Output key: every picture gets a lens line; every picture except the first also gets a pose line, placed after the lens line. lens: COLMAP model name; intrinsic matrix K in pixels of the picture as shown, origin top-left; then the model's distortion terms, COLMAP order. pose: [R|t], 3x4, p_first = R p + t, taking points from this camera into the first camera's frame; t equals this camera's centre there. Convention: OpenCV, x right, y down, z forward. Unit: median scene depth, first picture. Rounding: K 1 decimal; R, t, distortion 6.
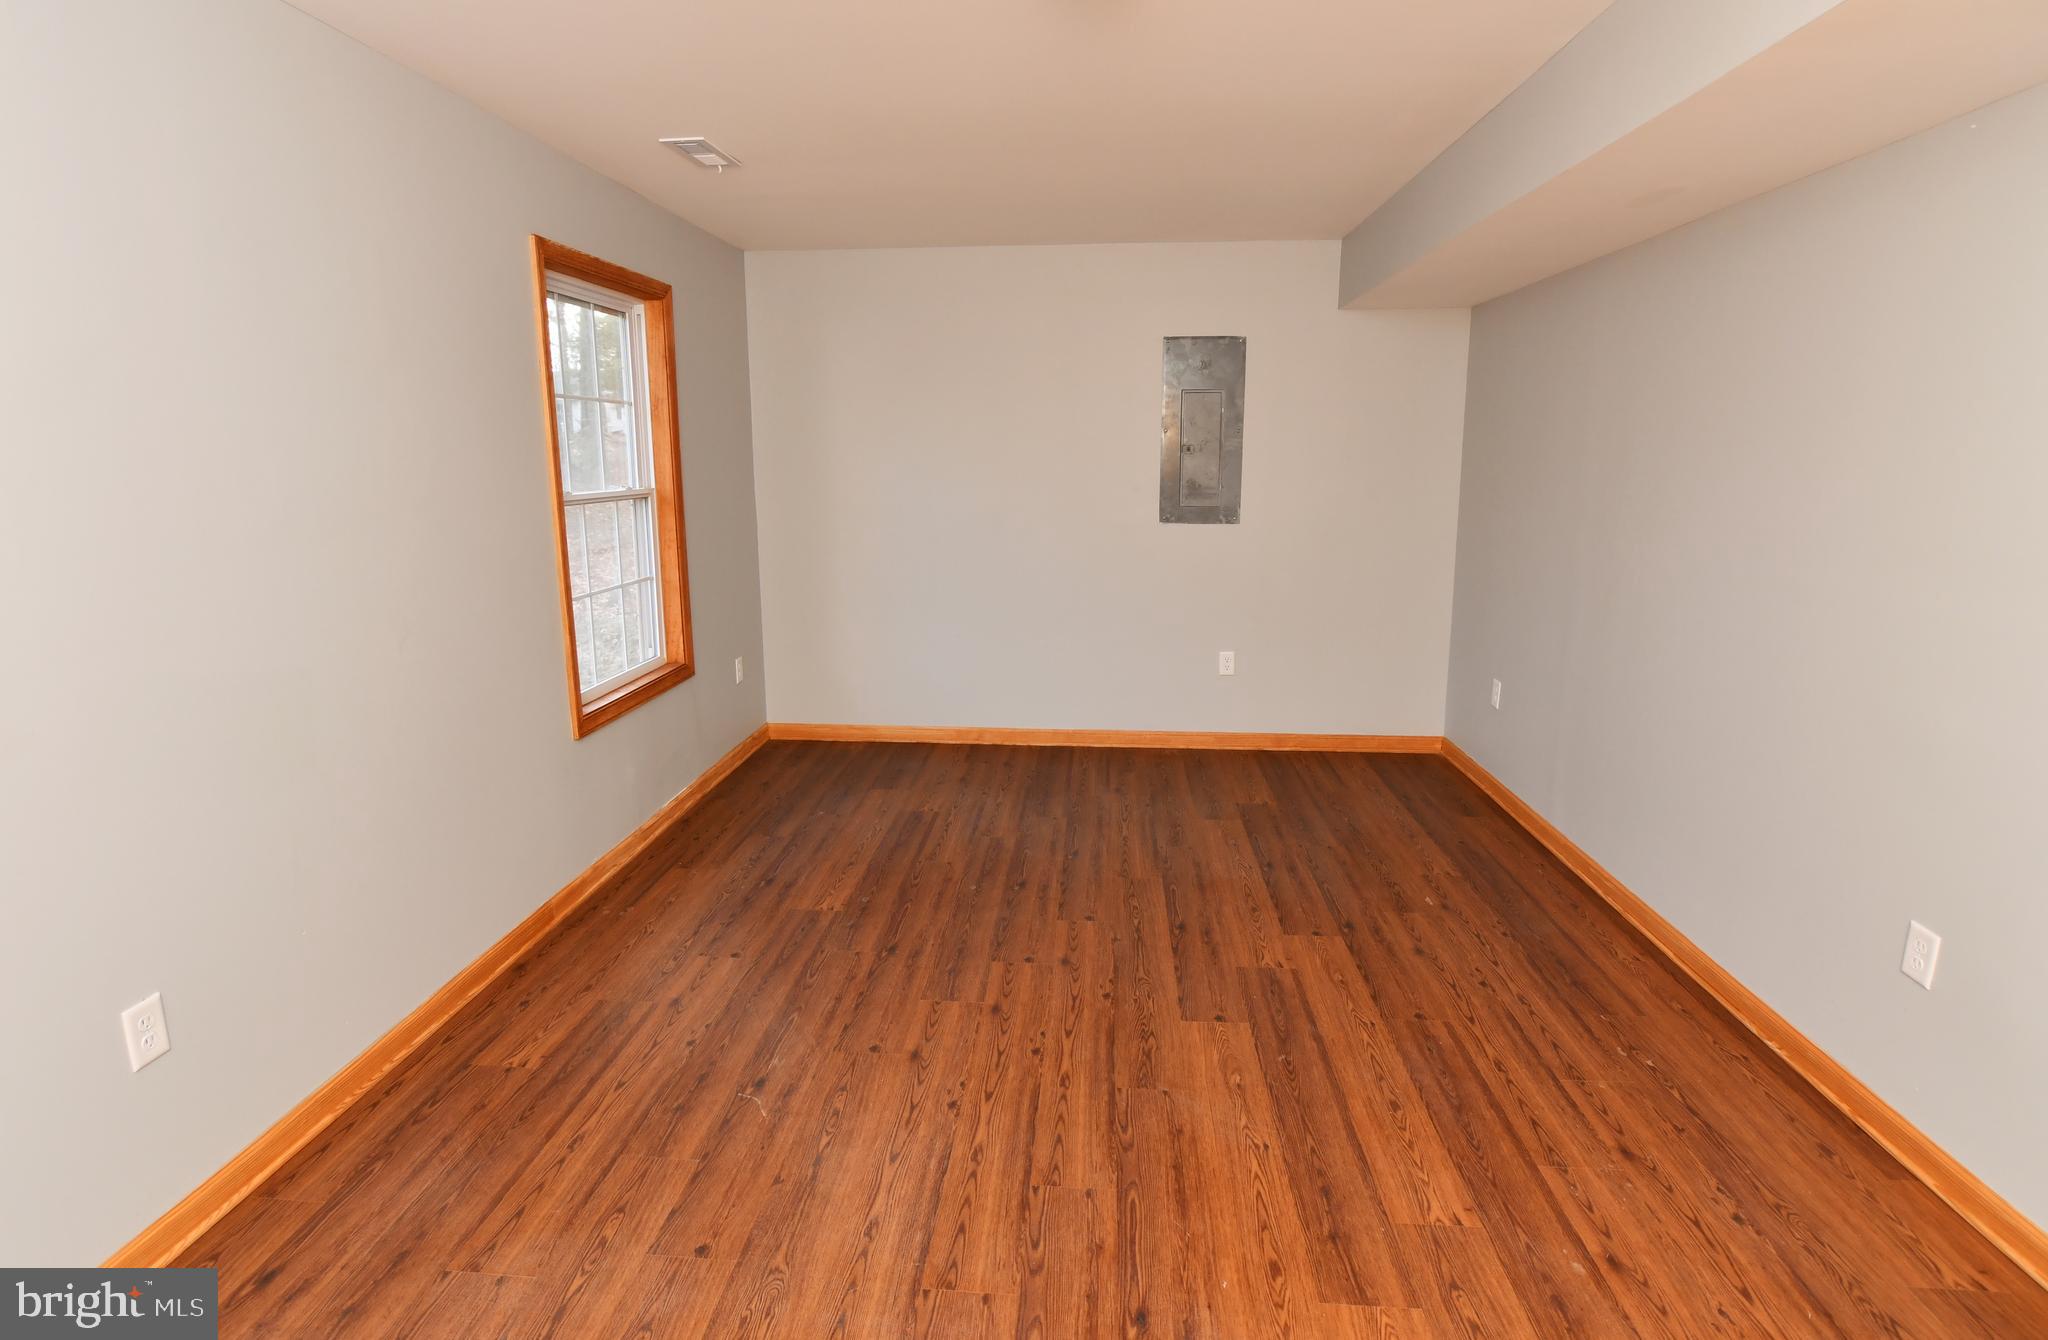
lens RADIAL K [[1019.8, 0, 1017.9], [0, 1019.8, 674.9], [0, 0, 1]] dist [-0.025378, 0.004293]
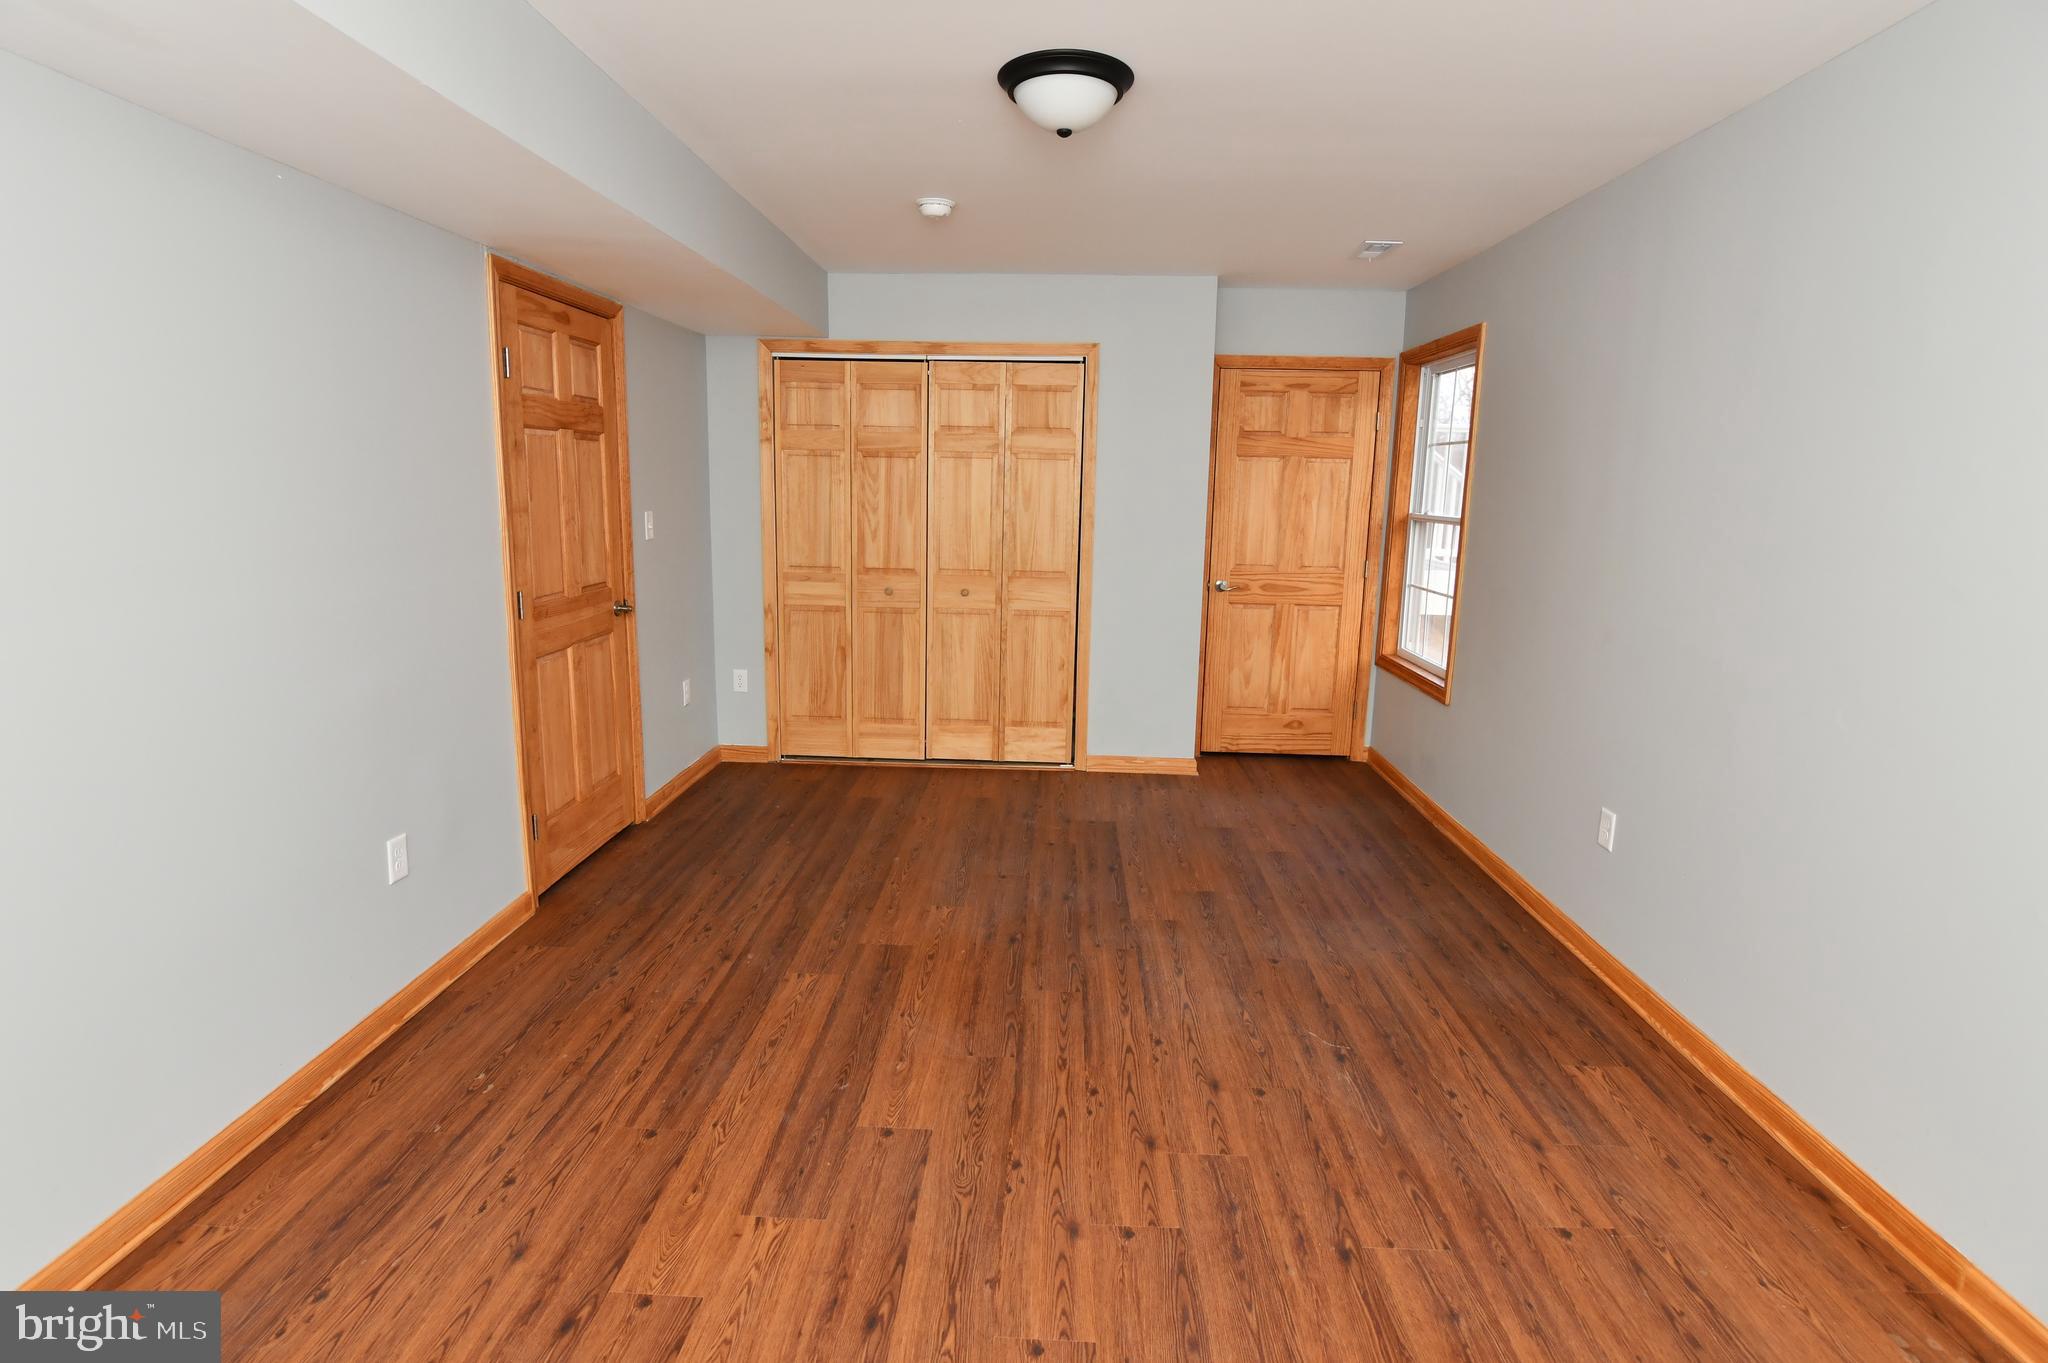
lens RADIAL K [[995.2, 0, 1013.3], [0, 995.2, 670.1], [0, 0, 1]] dist [-0.031340, 0.009506]
pose [[-0.999299, -0.005263, -0.037055, 0.133478], [-0.019405, 0.919454, 0.392718, -0.374705], [0.032003, 0.393162, -0.918912, 1.725199]]
